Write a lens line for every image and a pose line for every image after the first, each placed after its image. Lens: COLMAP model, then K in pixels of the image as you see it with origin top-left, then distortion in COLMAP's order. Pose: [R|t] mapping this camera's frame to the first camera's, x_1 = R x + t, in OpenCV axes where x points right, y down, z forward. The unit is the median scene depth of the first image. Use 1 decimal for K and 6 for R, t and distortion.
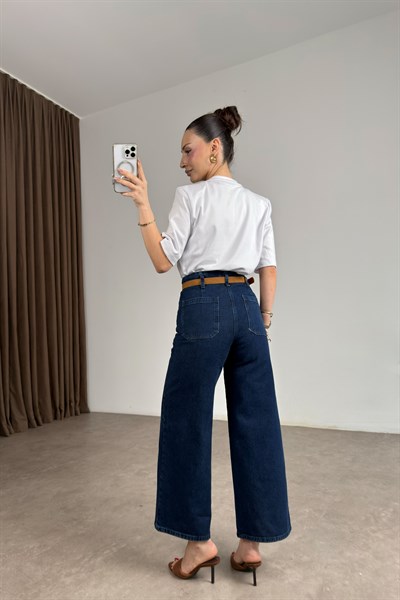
lens RADIAL K [[423.5, 0, 193.3], [0, 423.5, 305.2], [0, 0, 1]] dist [-0.026564, 0.026228]
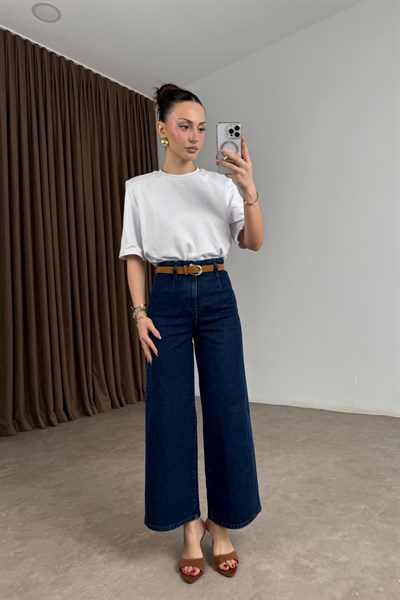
lens RADIAL K [[425.2, 0, 239.0], [0, 425.2, 299.1], [0, 0, 1]] dist [0.027913, -0.043463]
pose [[0.985949, -0.009181, -0.166796, 0.149395], [0.014081, 0.999503, 0.028218, -0.007296], [0.166454, -0.030170, 0.985588, 0.025093]]
